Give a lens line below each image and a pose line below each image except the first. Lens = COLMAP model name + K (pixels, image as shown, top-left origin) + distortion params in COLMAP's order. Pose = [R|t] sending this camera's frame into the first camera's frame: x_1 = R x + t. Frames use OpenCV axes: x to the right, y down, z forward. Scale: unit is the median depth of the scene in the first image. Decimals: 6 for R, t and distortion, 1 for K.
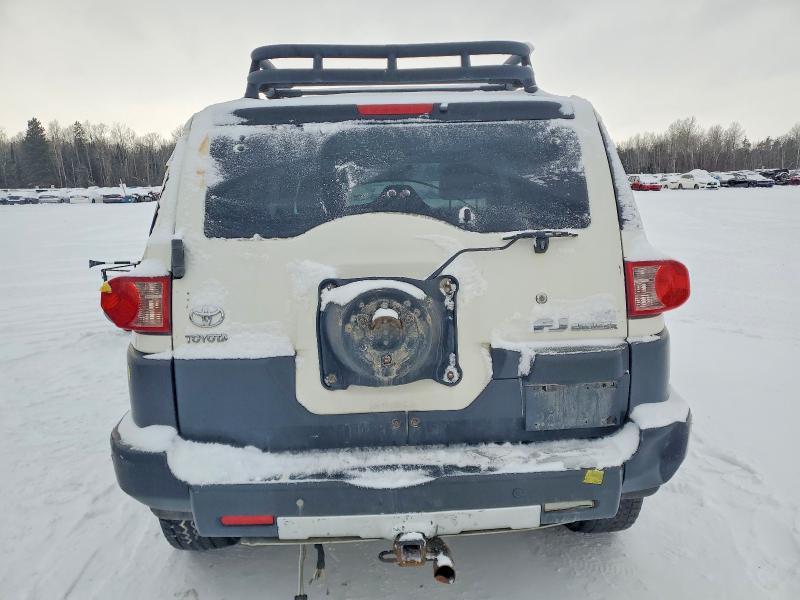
lens RADIAL K [[629.8, 0, 401.6], [0, 629.8, 303.3], [0, 0, 1]] dist [0.031488, -0.024443]
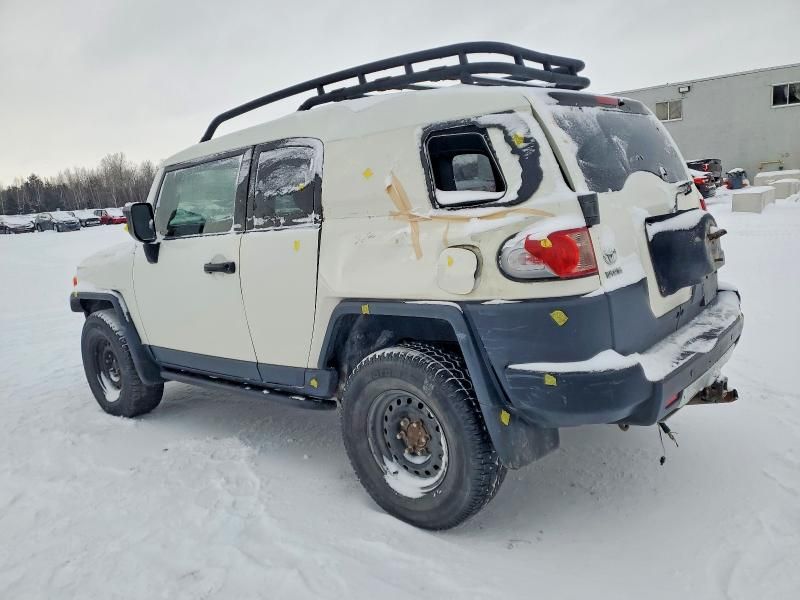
lens RADIAL K [[629.8, 0, 402.0], [0, 629.8, 295.7], [0, 0, 1]] dist [0.031488, -0.024443]
pose [[0.672252, -0.153131, 0.724312, -1.174927], [0.199358, 0.979678, 0.022091, -0.007502], [-0.712975, 0.129547, 0.689118, 0.357076]]
